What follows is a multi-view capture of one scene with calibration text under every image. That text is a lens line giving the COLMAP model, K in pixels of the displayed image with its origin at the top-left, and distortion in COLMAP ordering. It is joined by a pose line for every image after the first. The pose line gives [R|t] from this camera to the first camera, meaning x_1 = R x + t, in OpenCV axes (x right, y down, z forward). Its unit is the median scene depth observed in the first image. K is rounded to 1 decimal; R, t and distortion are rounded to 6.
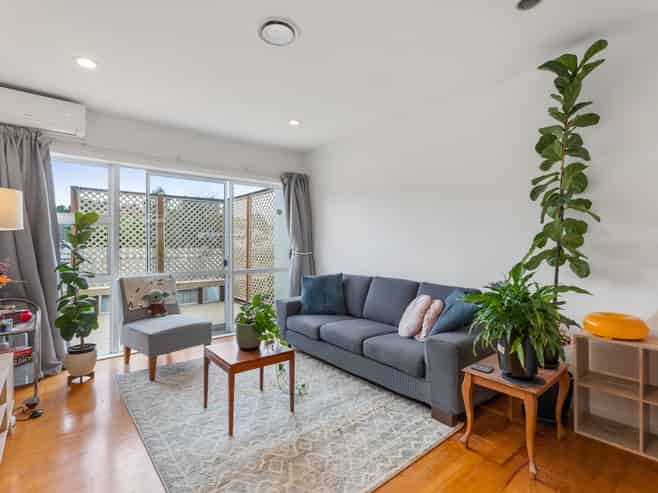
lens RADIAL K [[345.6, 0, 325.6], [0, 345.6, 244.4], [0, 0, 1]] dist [-0.016313, 0.004166]
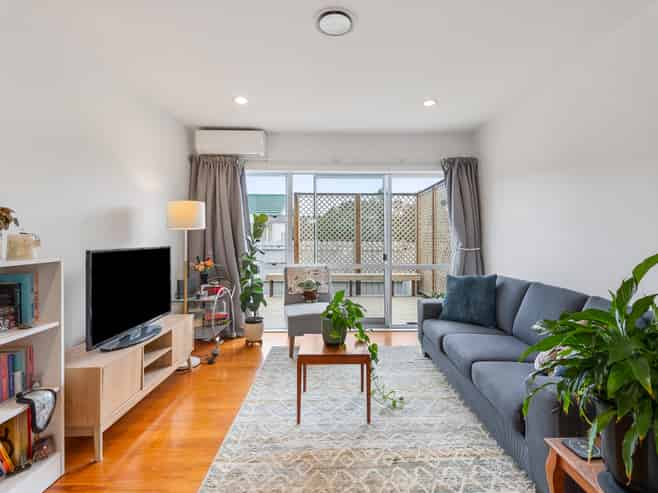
lens RADIAL K [[345.6, 0, 328.4], [0, 345.6, 235.7], [0, 0, 1]] dist [-0.016313, 0.004166]
pose [[0.768424, -0.005775, -0.639915, 0.306490], [0.001096, 0.999970, -0.007708, -0.002120], [0.639941, 0.005221, 0.768407, 0.166767]]
